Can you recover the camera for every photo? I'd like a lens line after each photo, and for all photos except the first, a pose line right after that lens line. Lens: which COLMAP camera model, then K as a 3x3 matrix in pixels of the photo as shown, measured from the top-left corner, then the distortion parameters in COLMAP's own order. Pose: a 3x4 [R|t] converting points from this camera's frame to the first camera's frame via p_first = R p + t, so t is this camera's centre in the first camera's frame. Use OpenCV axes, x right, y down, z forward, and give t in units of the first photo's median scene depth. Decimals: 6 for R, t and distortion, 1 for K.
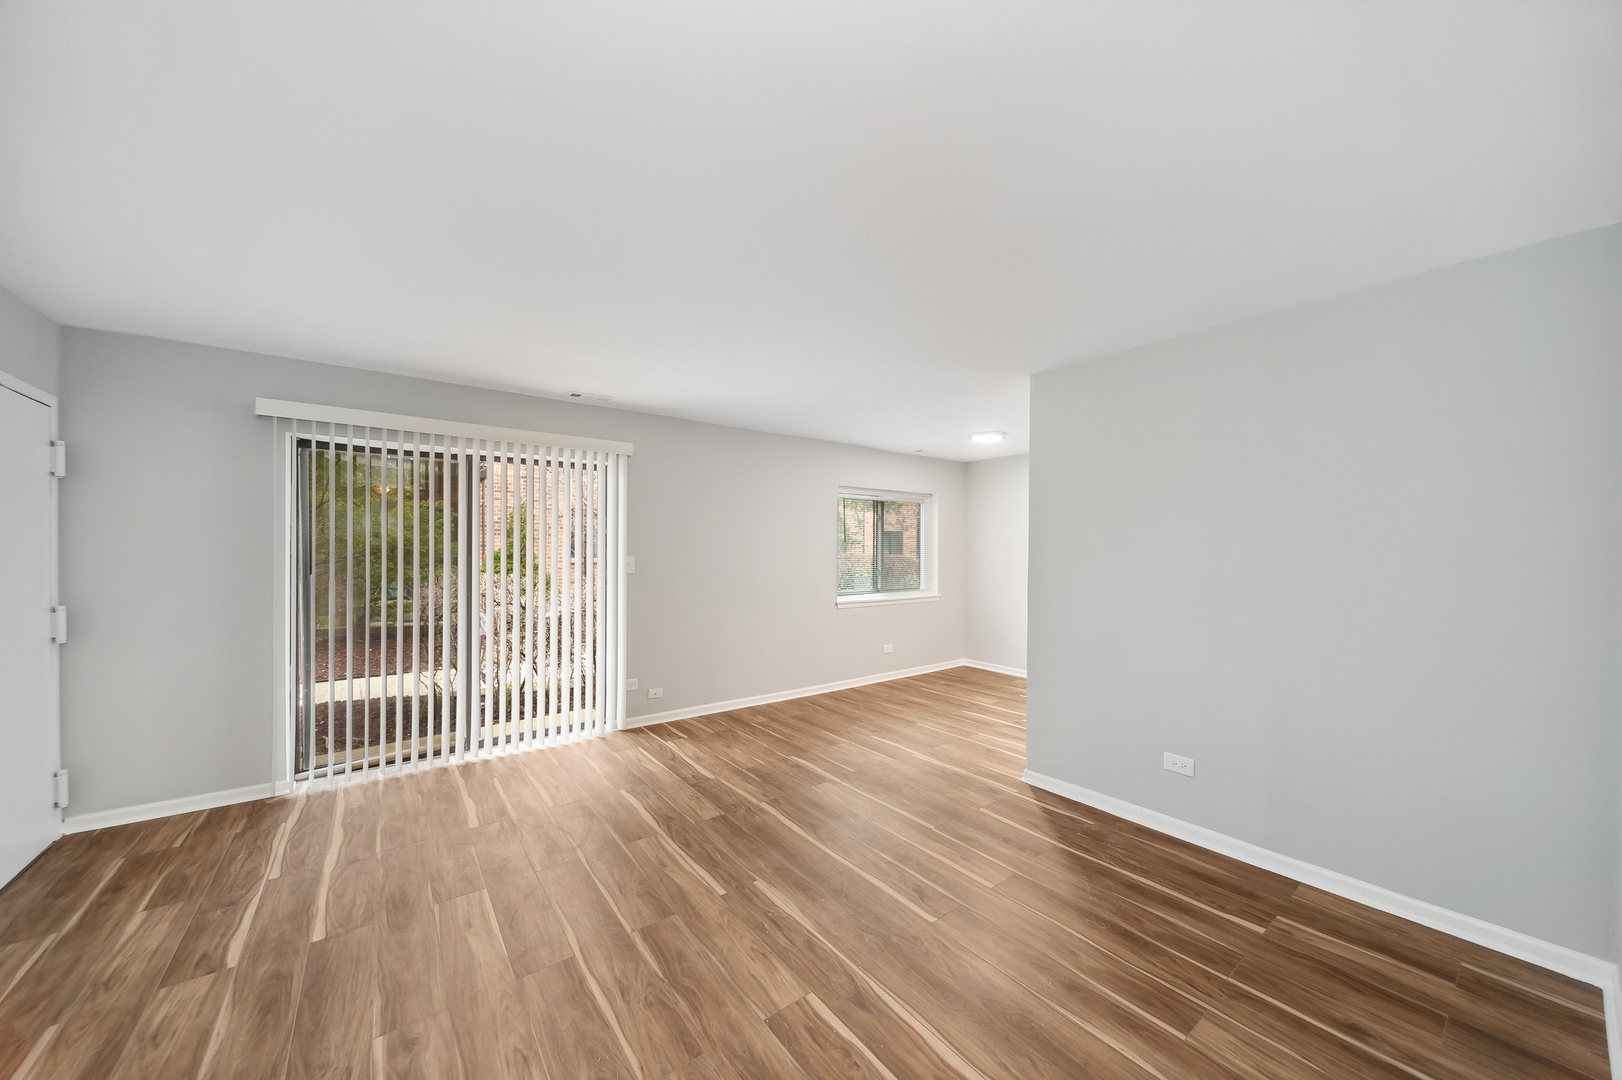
lens RADIAL K [[571.4, 0, 822.4], [0, 571.4, 543.8], [0, 0, 1]] dist [-0.001754, -0.000264]
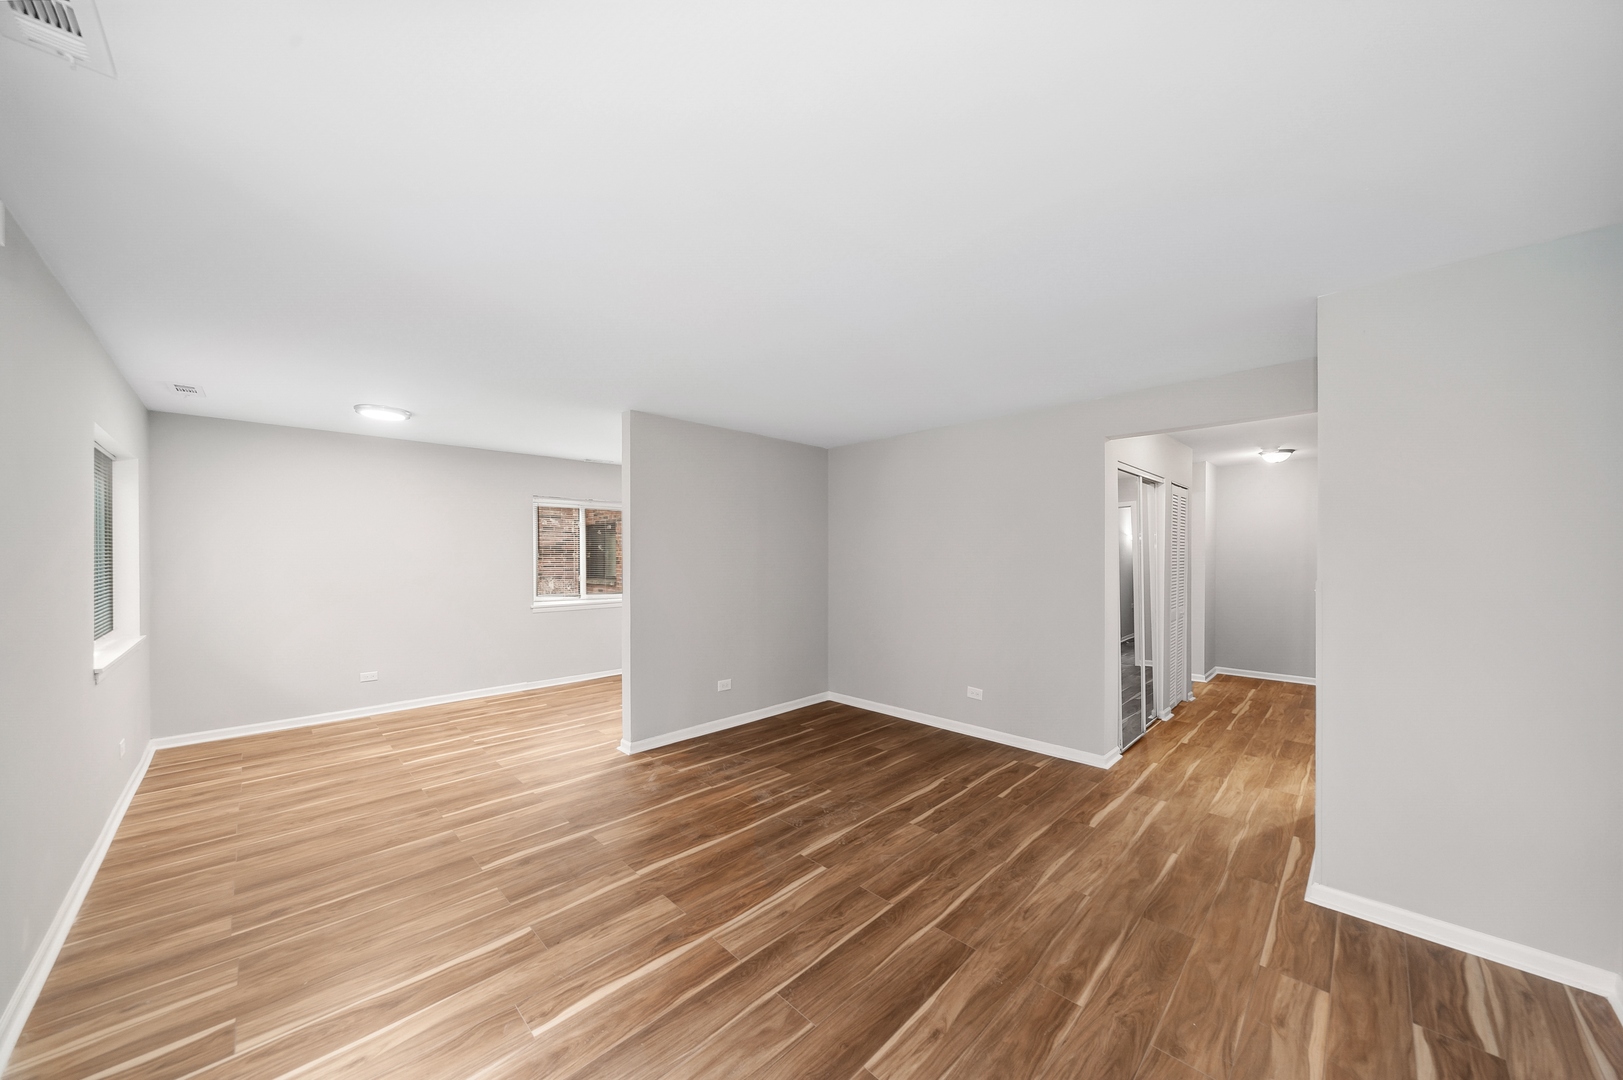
lens RADIAL K [[556.0, 0, 806.8], [0, 556.0, 559.9], [0, 0, 1]] dist [-0.001341, -0.000097]
pose [[-0.121731, -0.012110, 0.992489, -1.026215], [-0.010427, 0.999886, 0.010921, -0.005148], [-0.992508, -0.009020, -0.121843, 0.961673]]
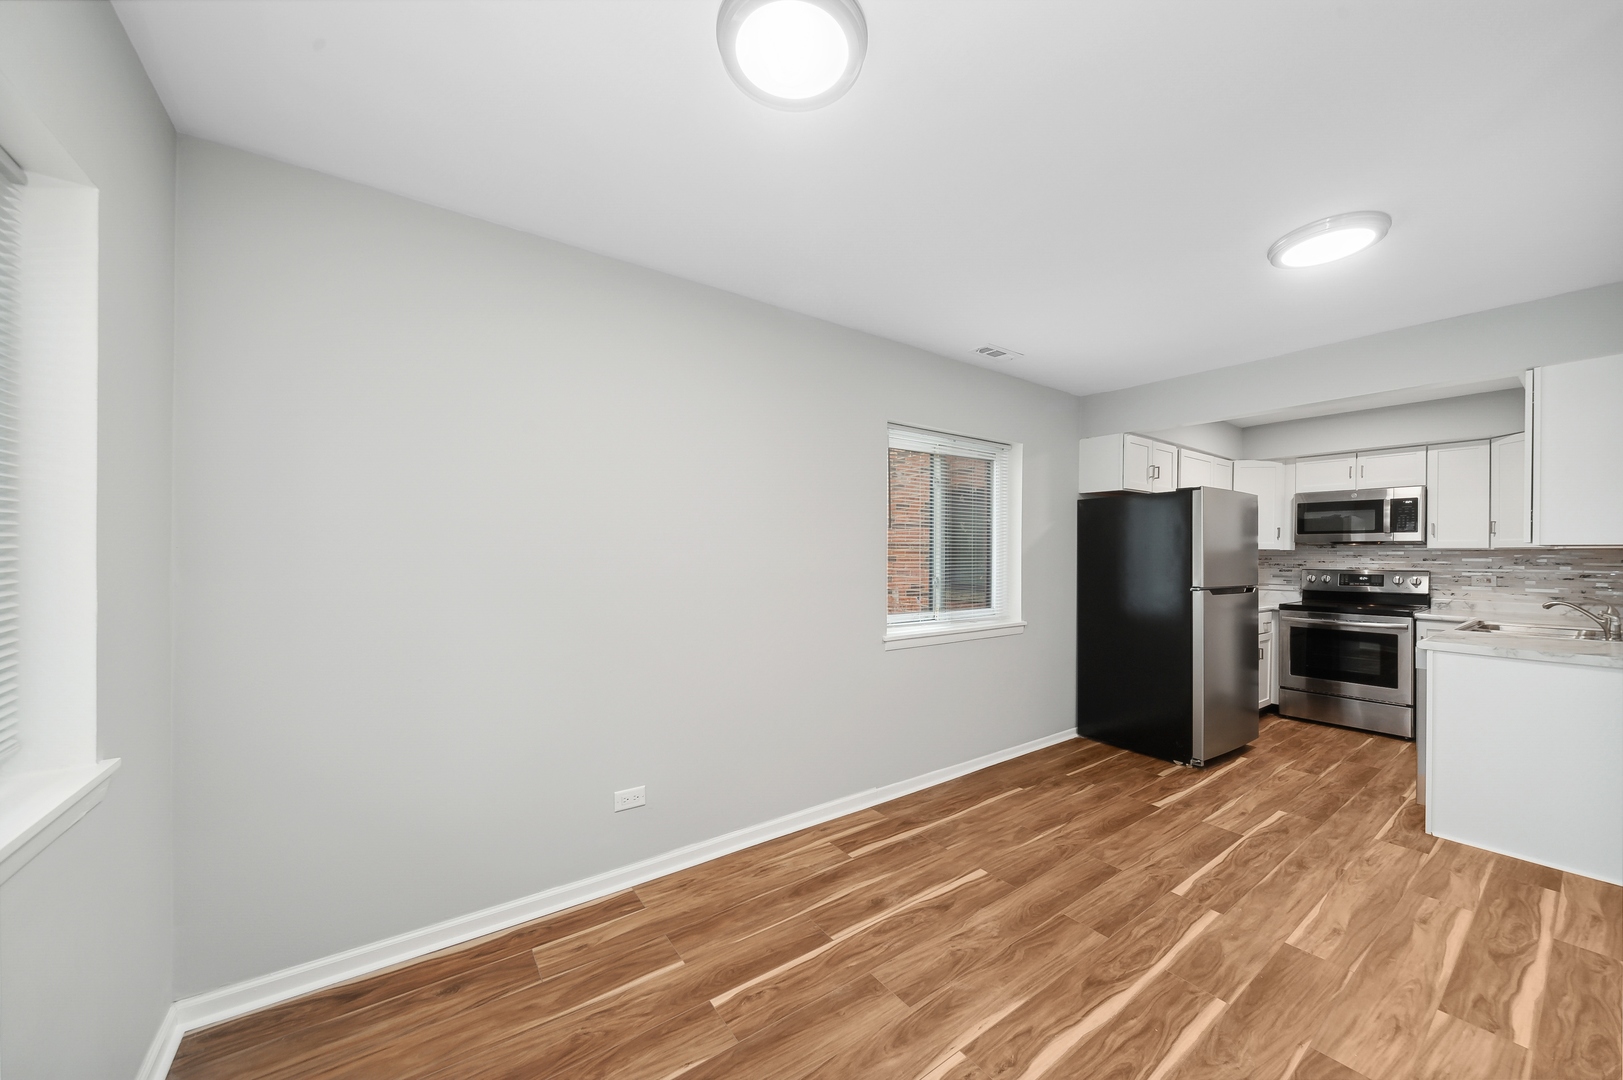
lens RADIAL K [[571.8, 0, 815.0], [0, 571.8, 558.3], [0, 0, 1]] dist [-0.008698, 0.000026]
pose [[0.037840, -0.008397, 0.999249, 0.088035], [-0.016609, 0.999821, 0.009030, 0.041488], [-0.999146, -0.016938, 0.037694, 1.838820]]
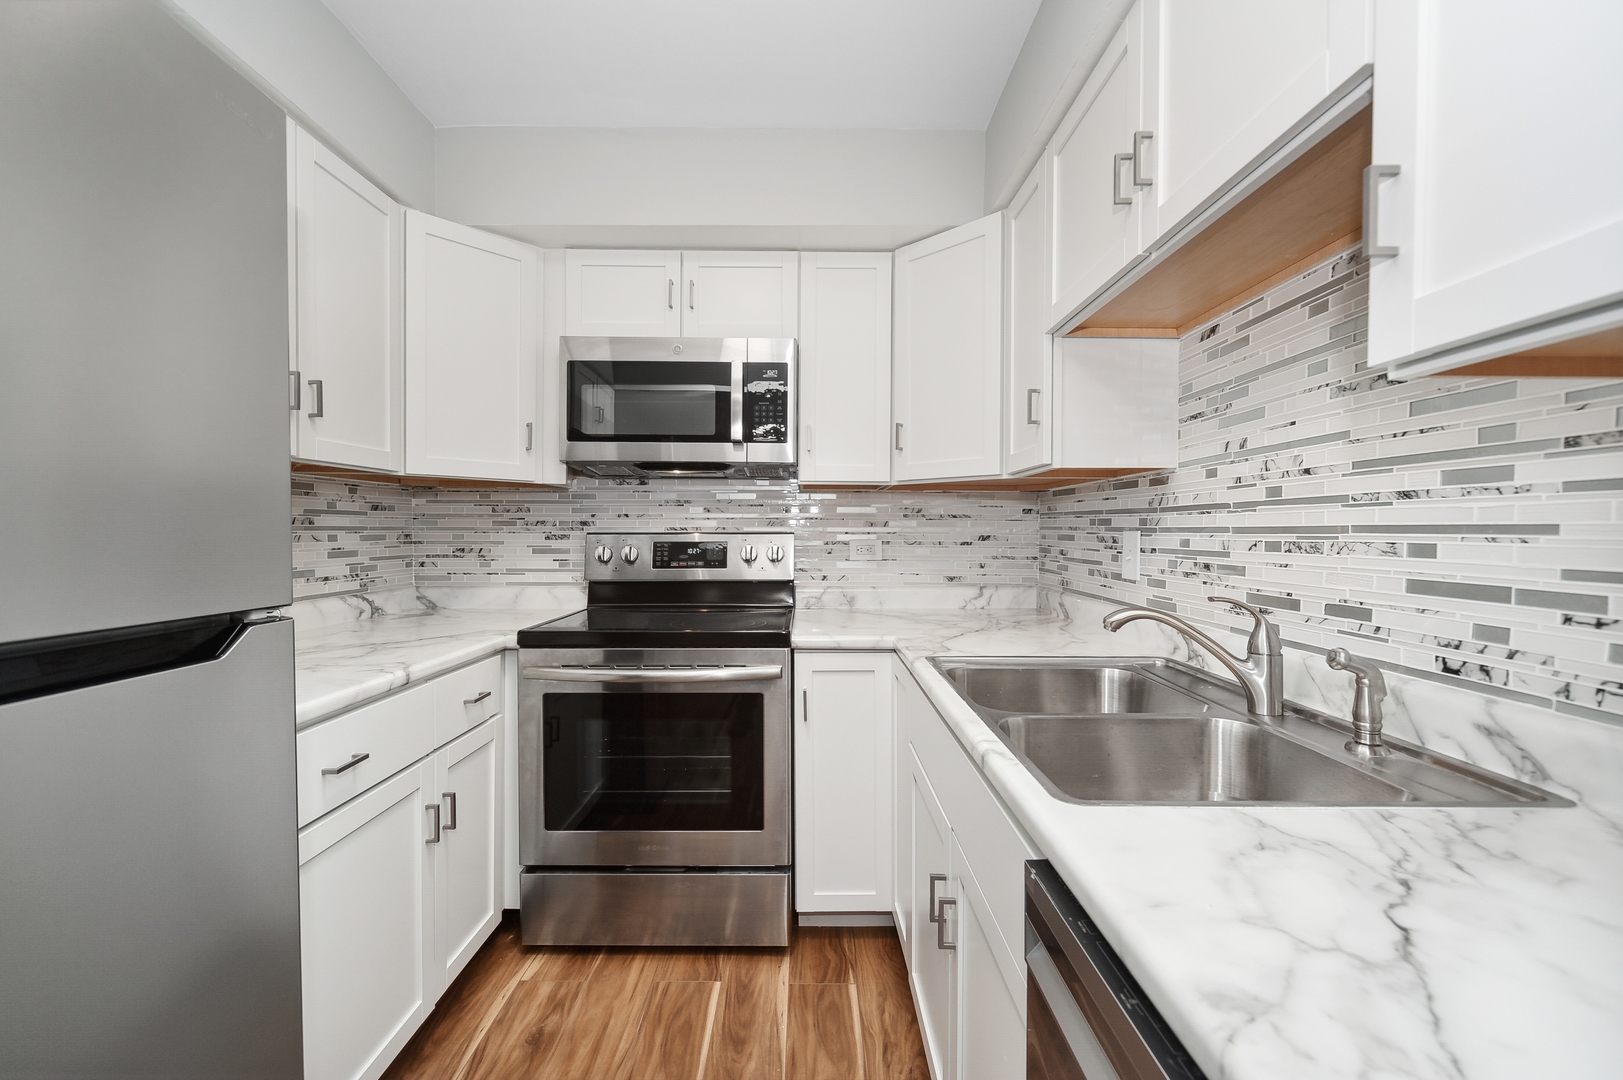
lens RADIAL K [[686.5, 0, 811.5], [0, 686.5, 540.0], [0, 0, 1]] dist [-0.001431, -0.000058]
pose [[-0.793002, -0.013247, 0.609076, 1.172409], [-0.012562, 0.999907, 0.005391, 0.068017], [-0.609090, -0.003377, -0.793094, 0.884417]]
